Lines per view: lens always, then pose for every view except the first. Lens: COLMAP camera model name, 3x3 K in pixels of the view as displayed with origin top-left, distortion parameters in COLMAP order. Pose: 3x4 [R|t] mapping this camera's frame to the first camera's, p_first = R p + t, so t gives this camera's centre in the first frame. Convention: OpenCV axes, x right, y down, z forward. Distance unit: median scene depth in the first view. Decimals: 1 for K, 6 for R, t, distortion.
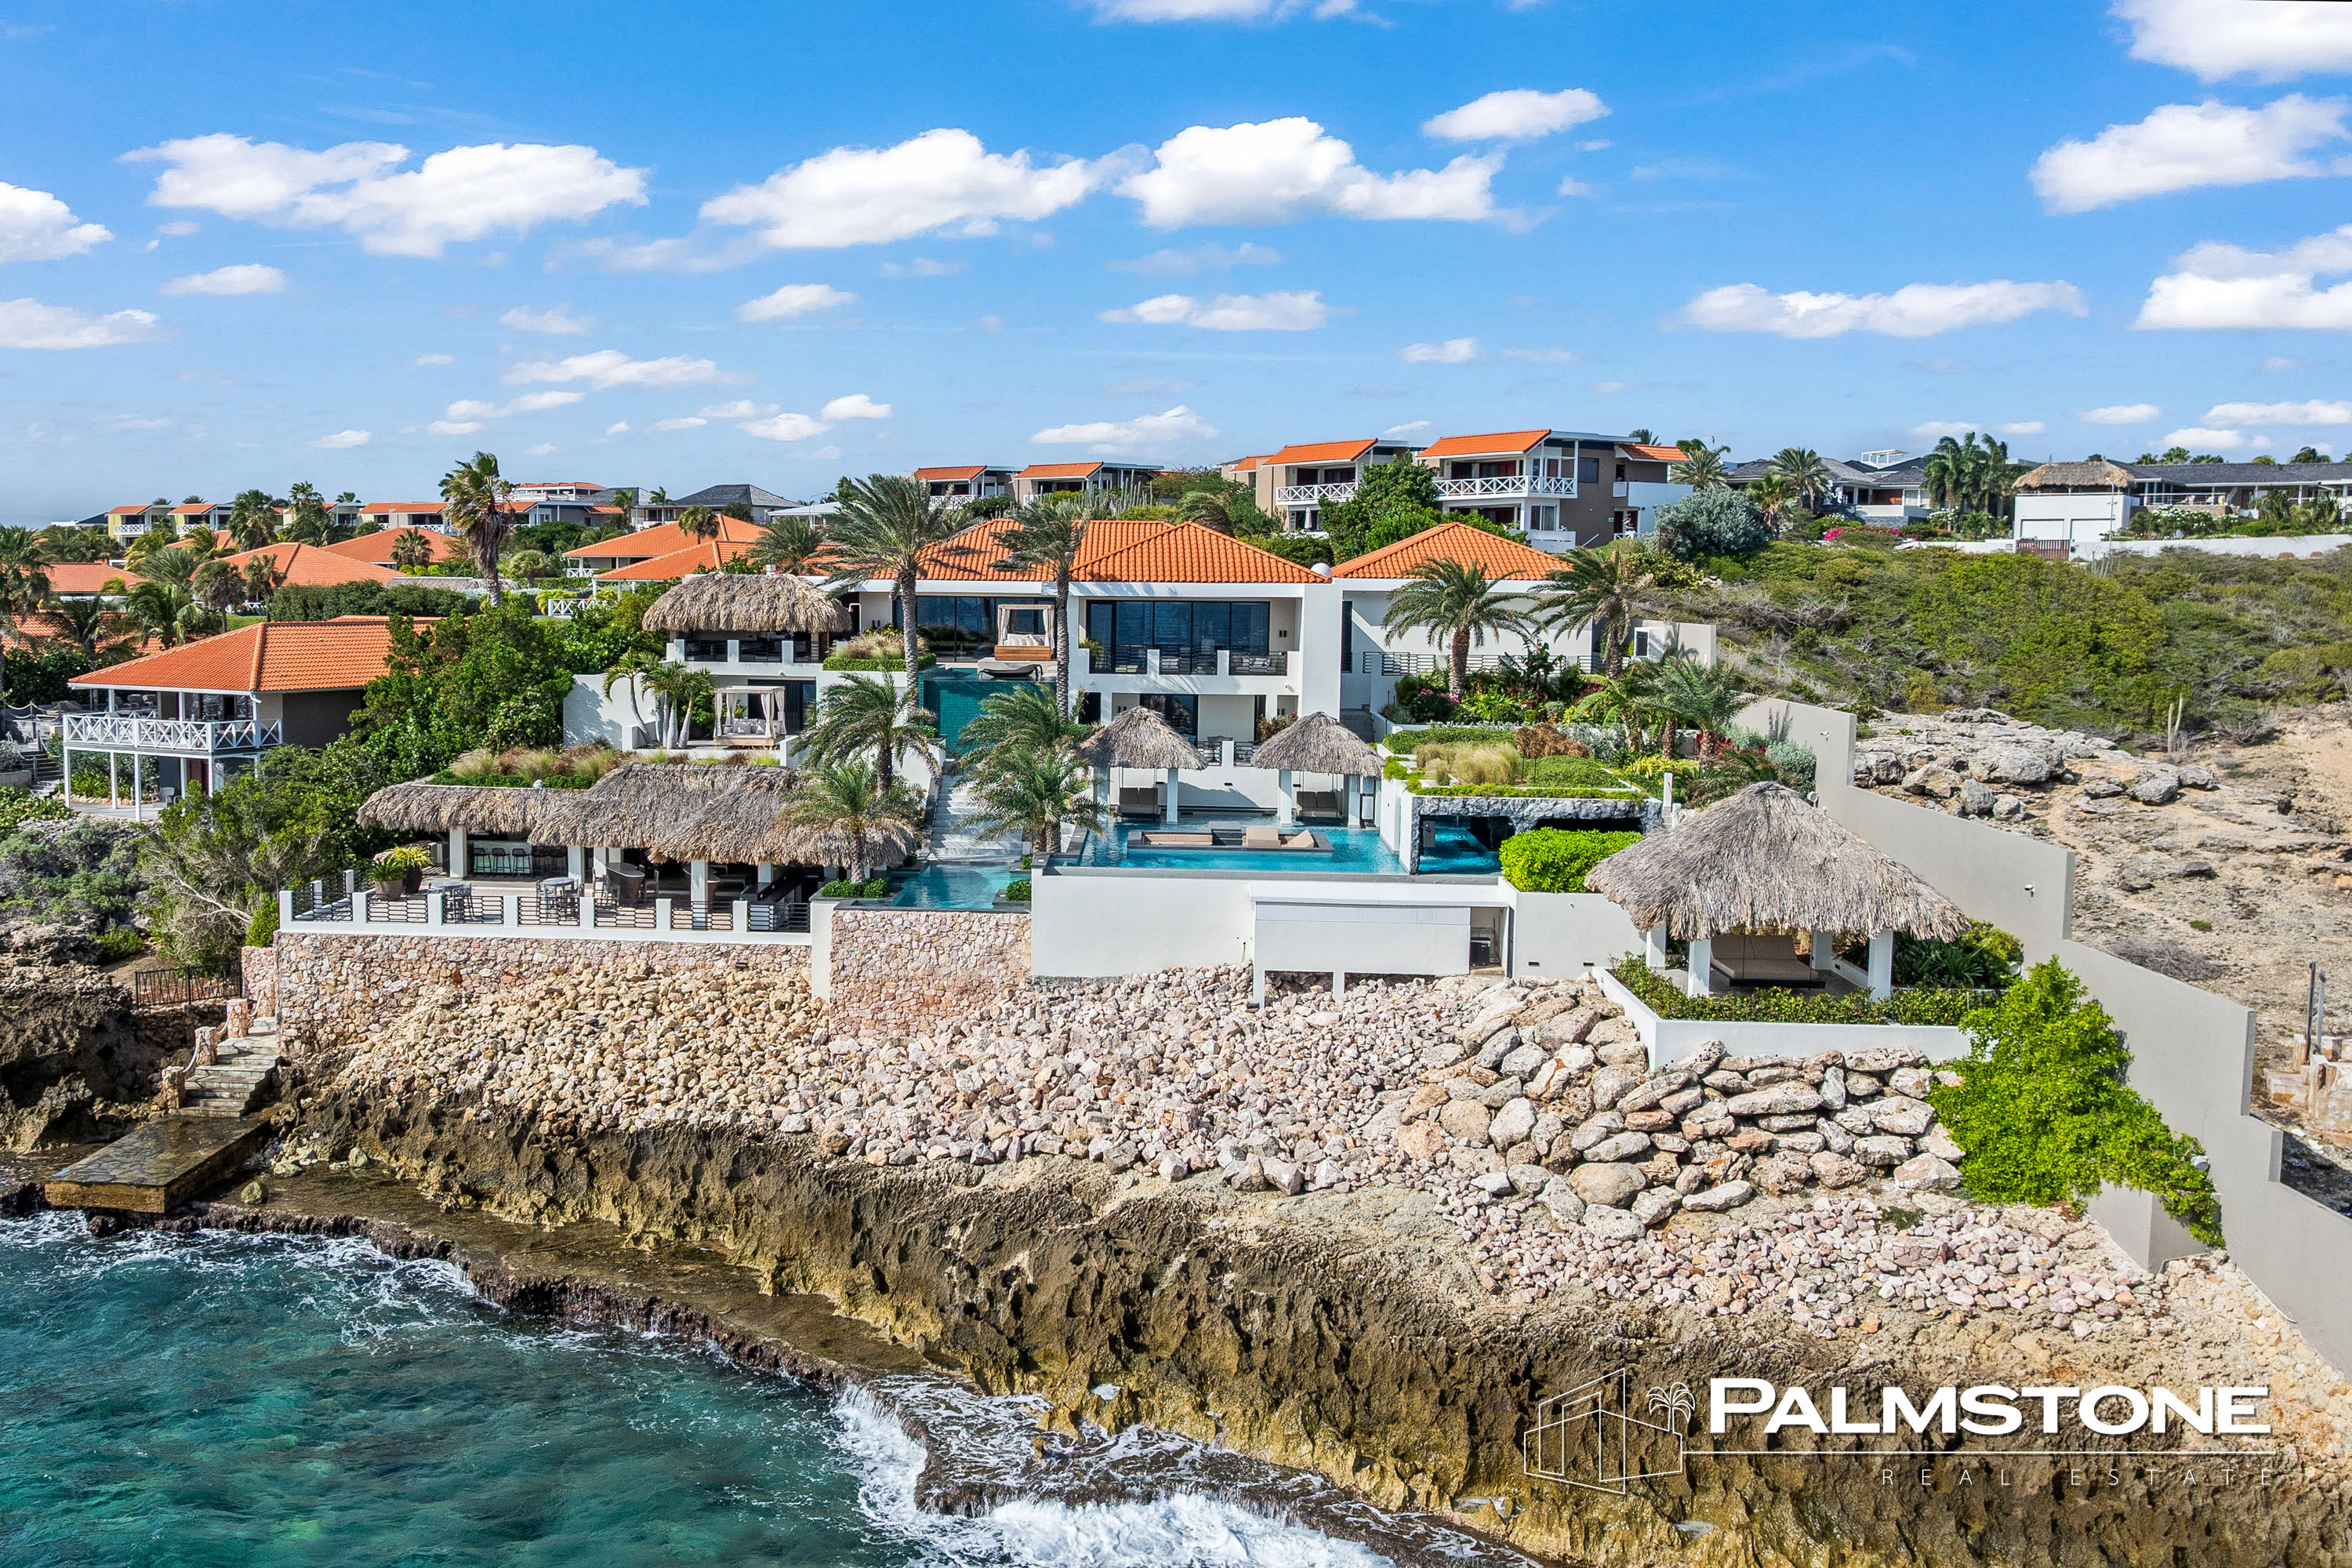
lens RADIAL K [[1990.4, 0, 1040.6], [0, 1990.4, 864.5], [0, 0, 1]] dist [-0.029738, 0.005134]
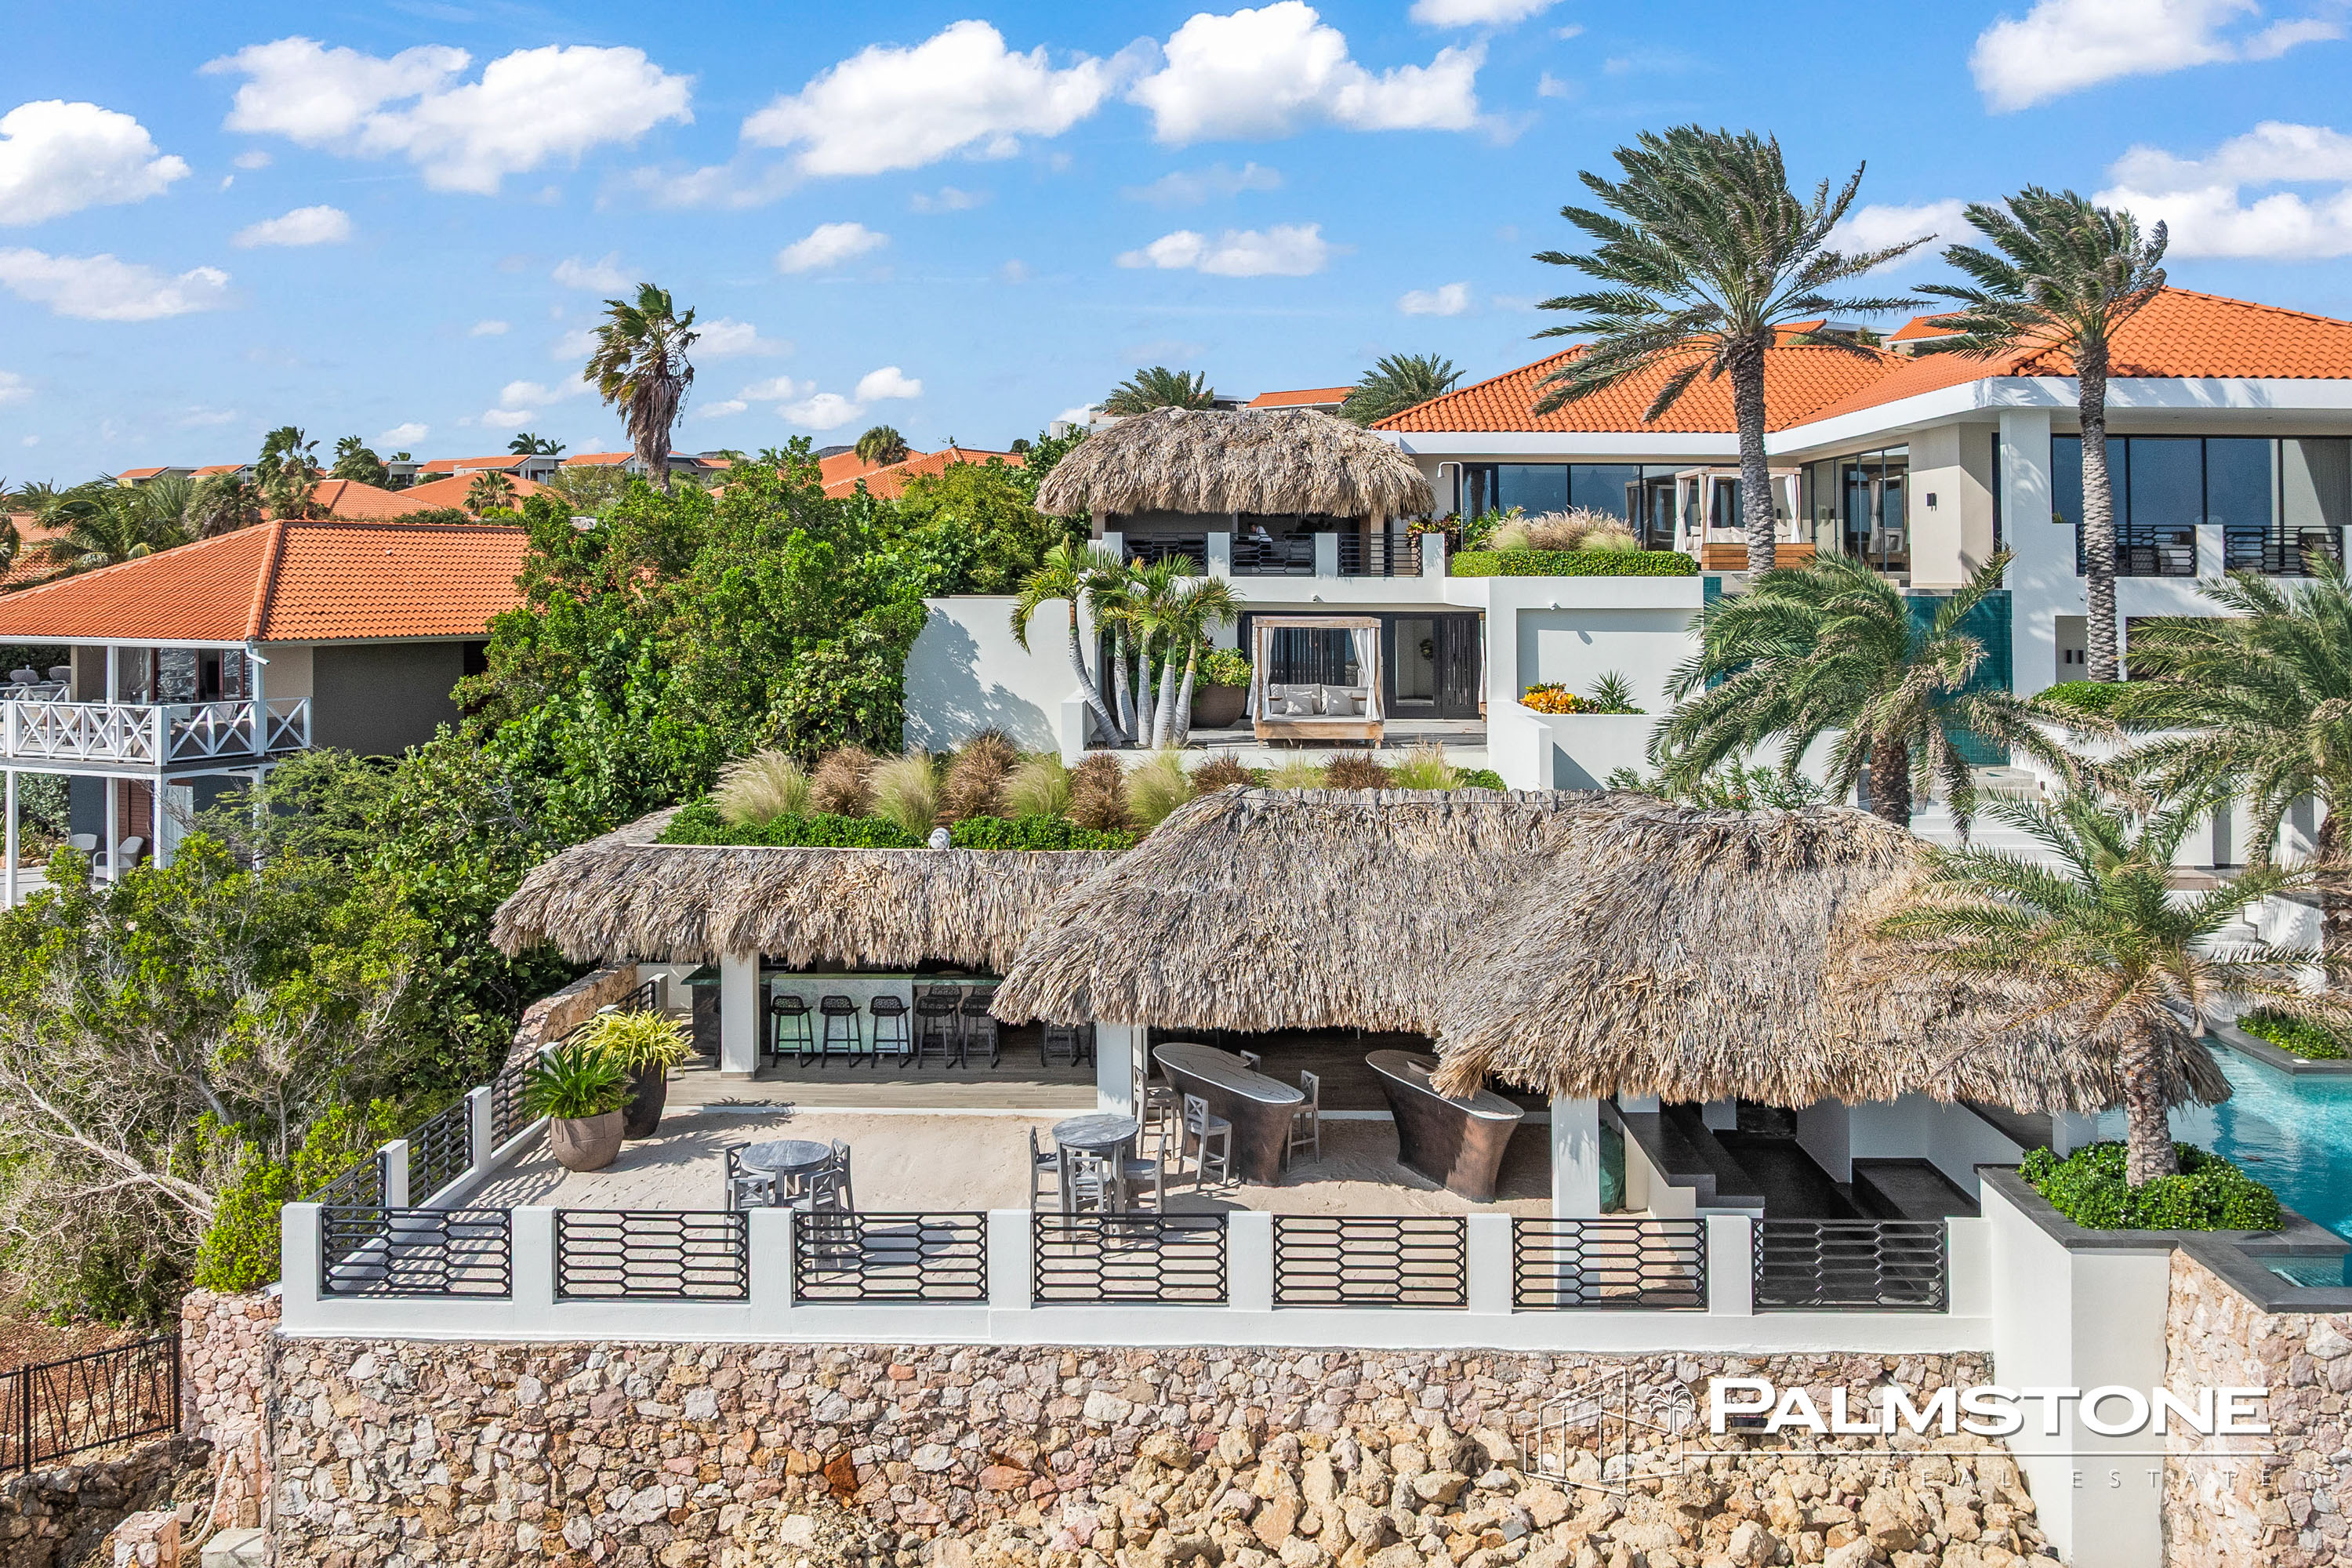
lens RADIAL K [[1990.4, 0, 1166.9], [0, 1990.4, 687.1], [0, 0, 1]] dist [-0.029738, 0.005134]
pose [[0.999193, -0.009442, 0.039044, -0.218482], [0.012758, 0.996250, -0.085573, -0.035700], [-0.038089, 0.086002, 0.995567, 0.579091]]
